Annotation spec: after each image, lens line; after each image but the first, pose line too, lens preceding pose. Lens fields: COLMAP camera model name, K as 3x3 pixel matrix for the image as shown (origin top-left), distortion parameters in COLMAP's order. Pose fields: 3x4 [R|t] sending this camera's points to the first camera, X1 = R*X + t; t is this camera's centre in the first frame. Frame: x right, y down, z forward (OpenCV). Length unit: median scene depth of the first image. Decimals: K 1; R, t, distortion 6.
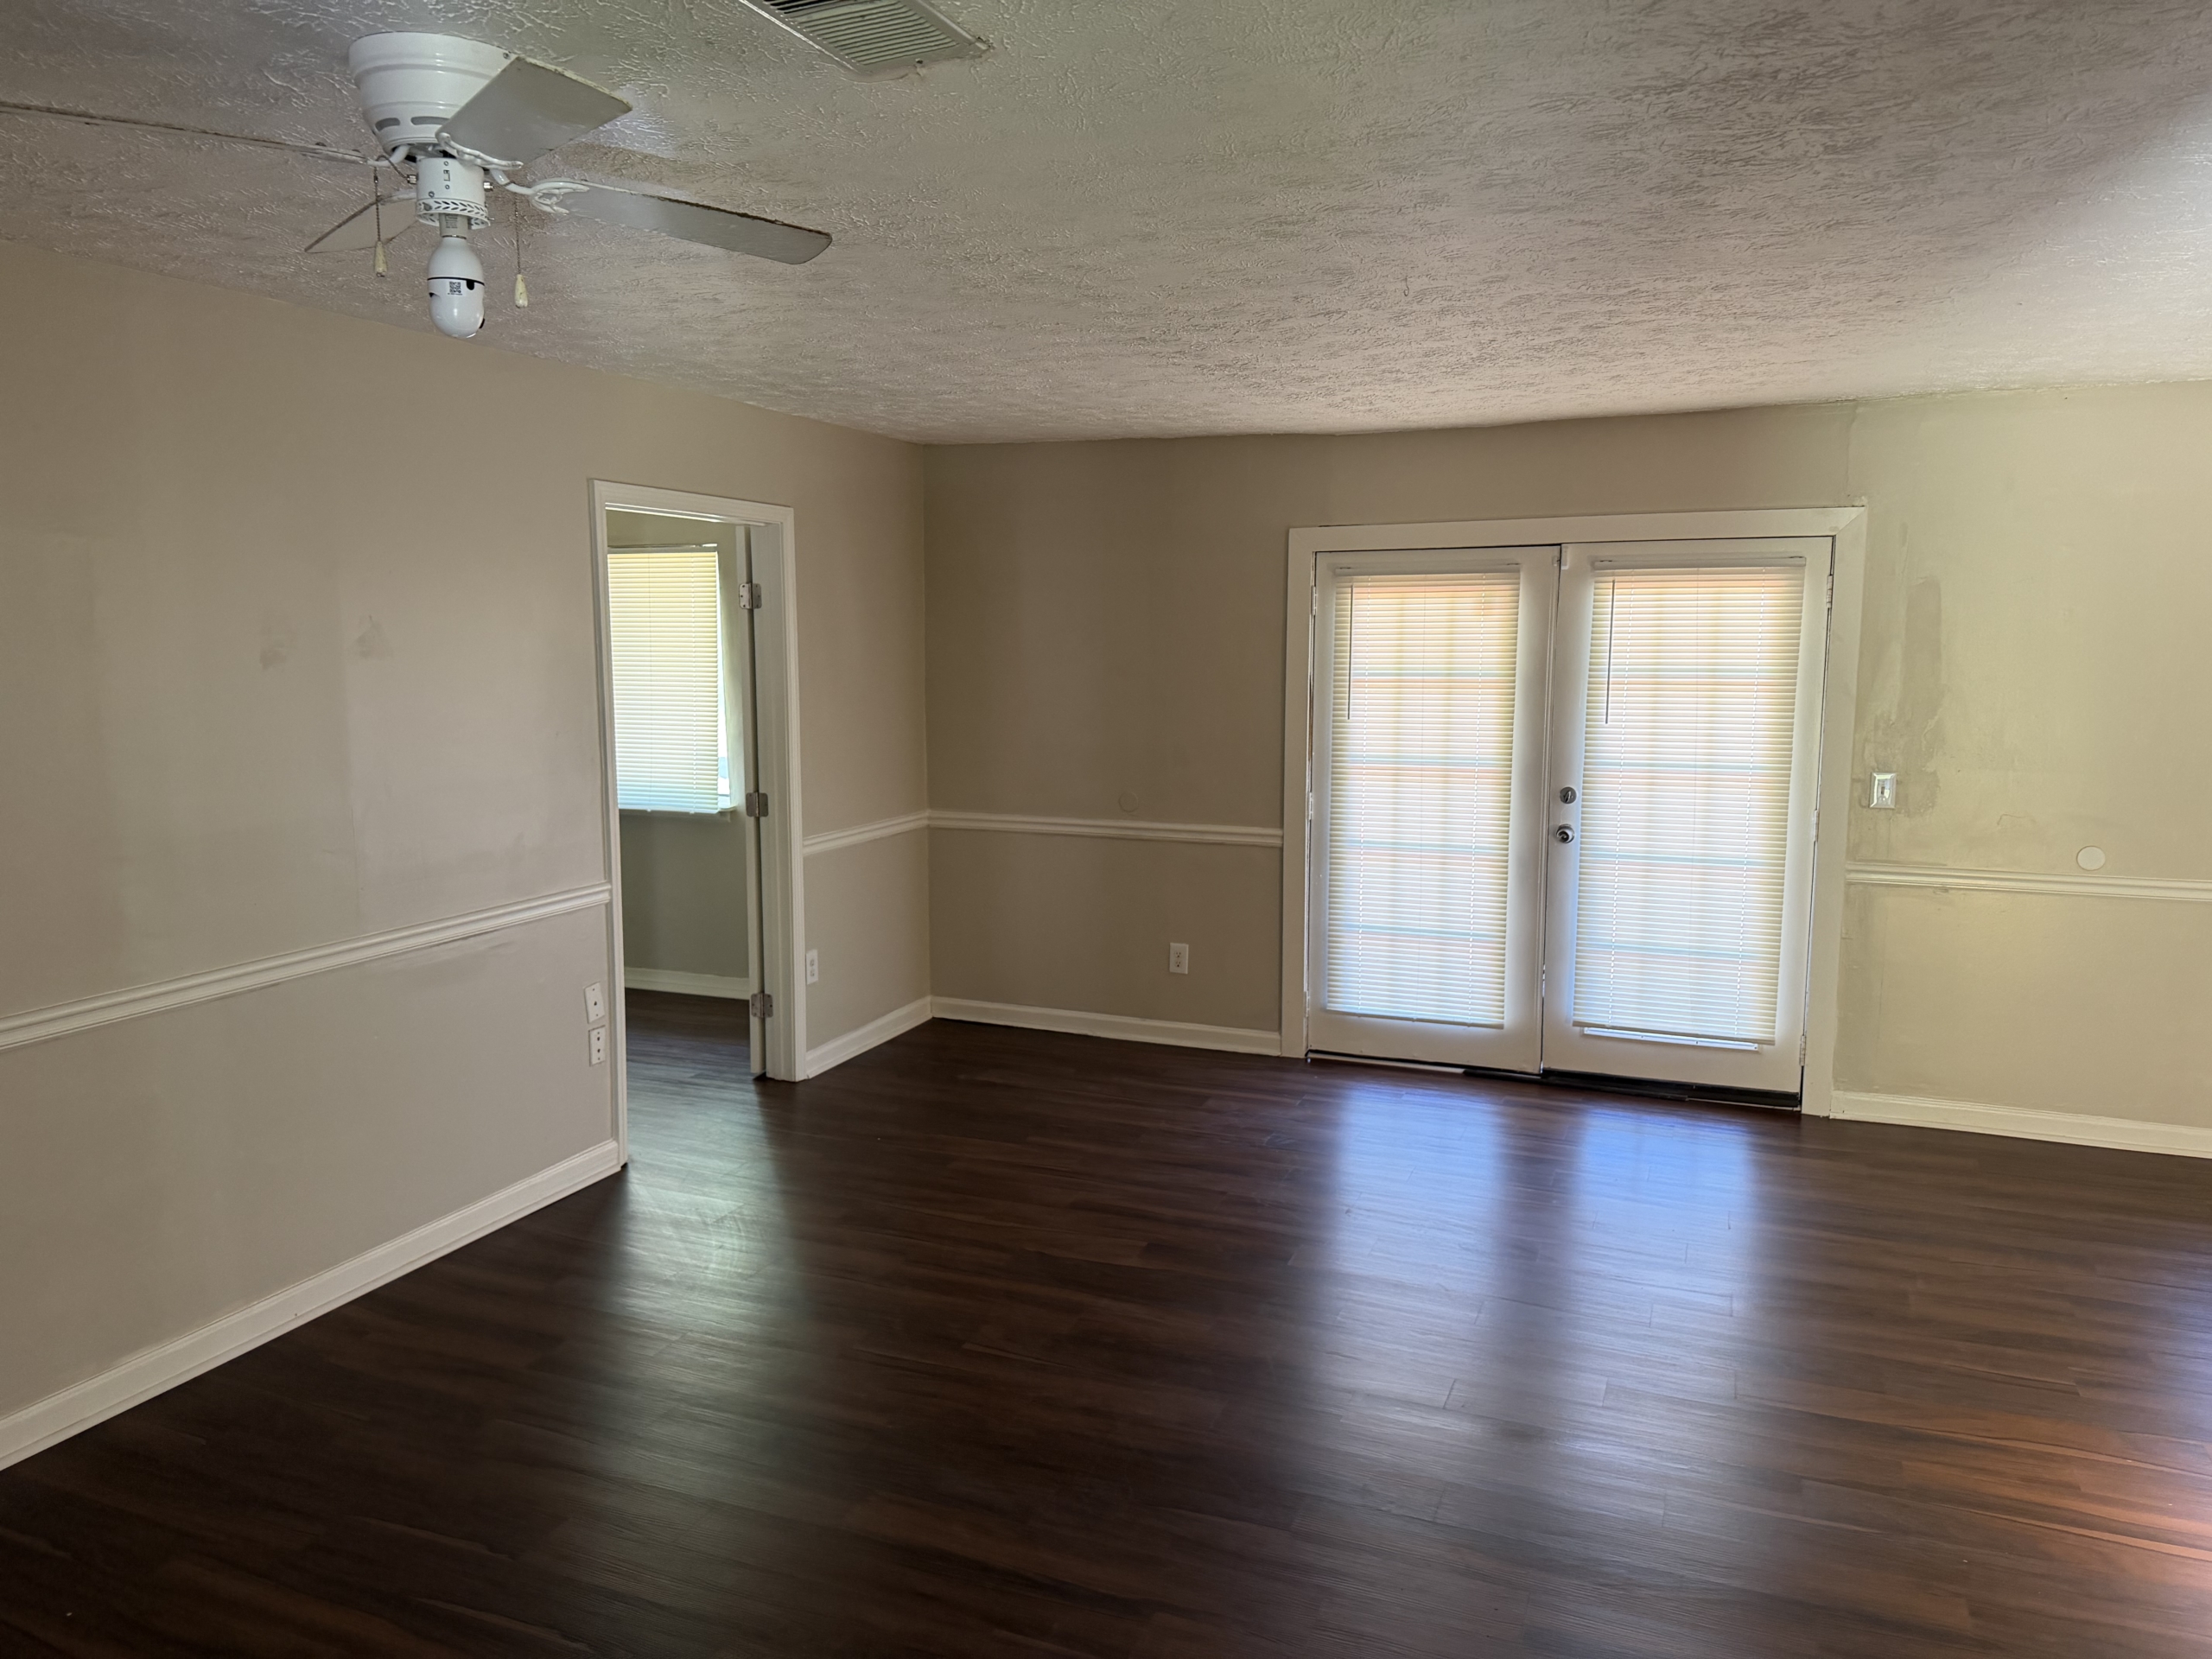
lens RADIAL K [[1521.7, 0, 1099.3], [0, 1521.7, 823.5], [0, 0, 1]] dist [0.026977, -0.013697]
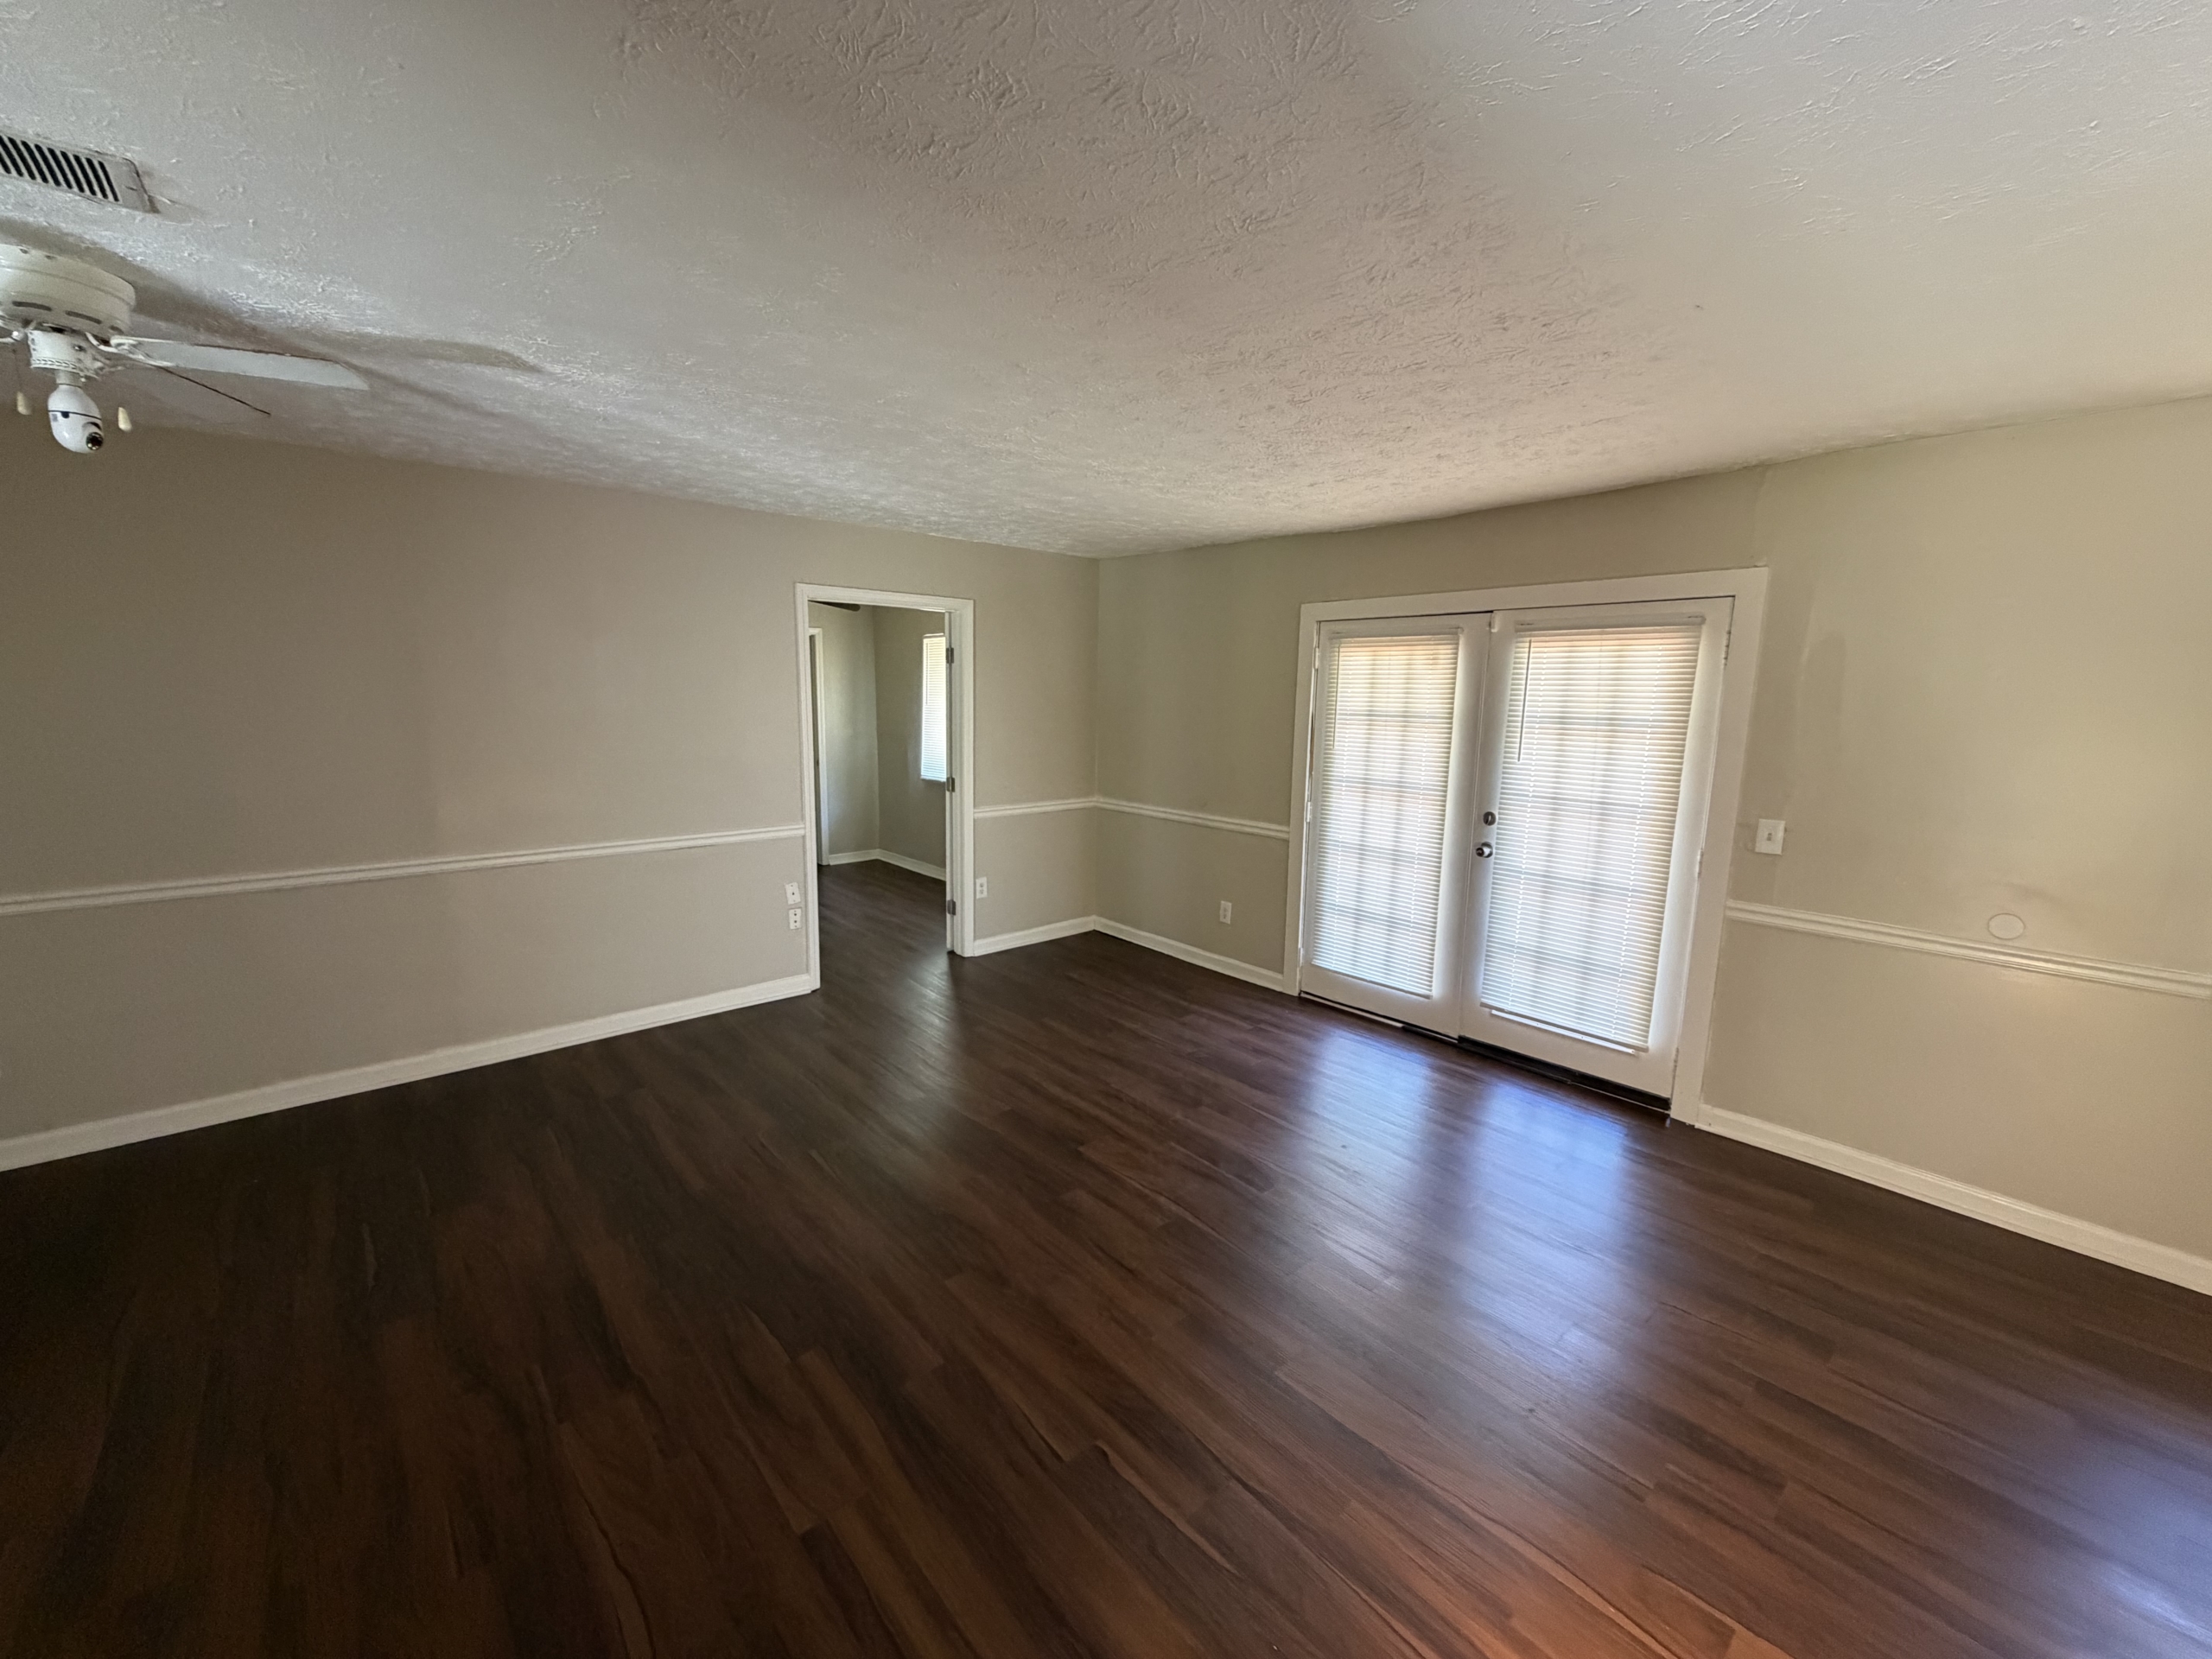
lens RADIAL K [[884.4, 0, 1096.3], [0, 884.4, 832.7], [0, 0, 1]] dist [-0.000454, -0.000164]
pose [[0.897749, 0.087064, -0.431818, 0.323975], [-0.073291, 0.996132, 0.048471, -0.018172], [0.434368, -0.011866, 0.900658, 0.223121]]
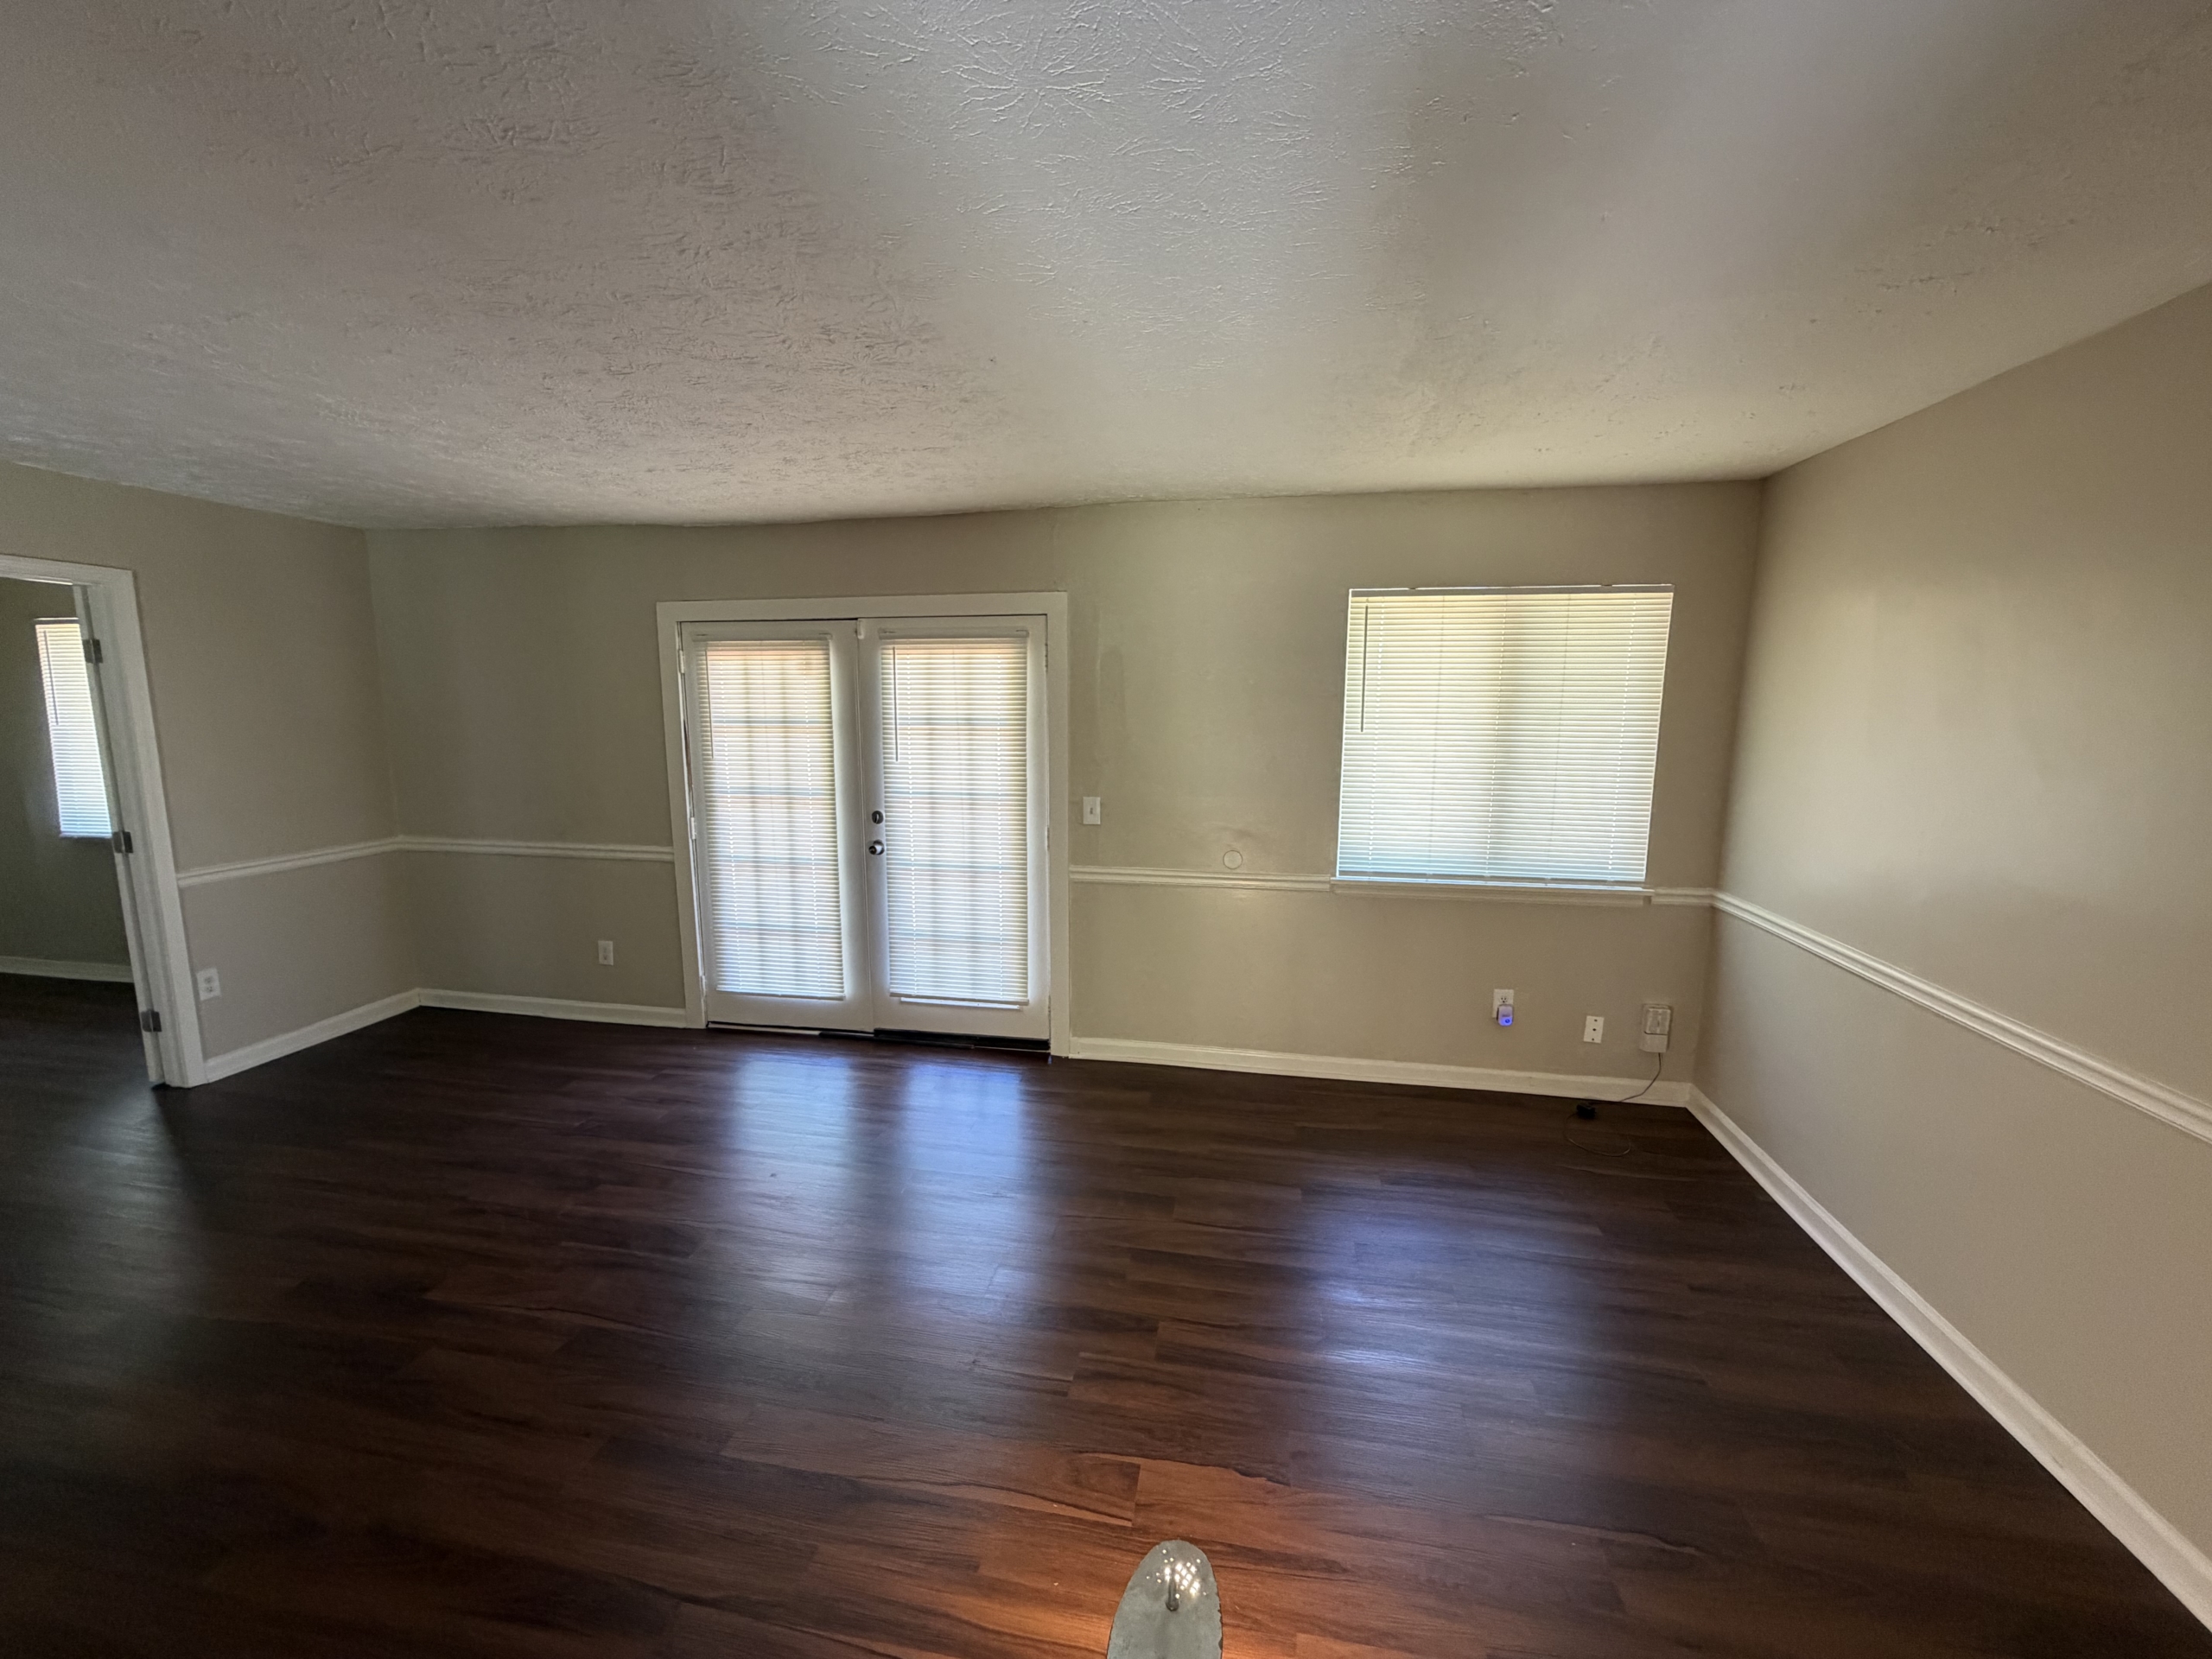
lens RADIAL K [[884.4, 0, 1102.3], [0, 884.4, 830.0], [0, 0, 1]] dist [-0.000454, -0.000164]
pose [[0.977080, -0.026077, 0.211270, 0.327007], [0.021785, 0.999507, 0.022618, -0.020042], [-0.211755, -0.017497, 0.977166, 0.235179]]
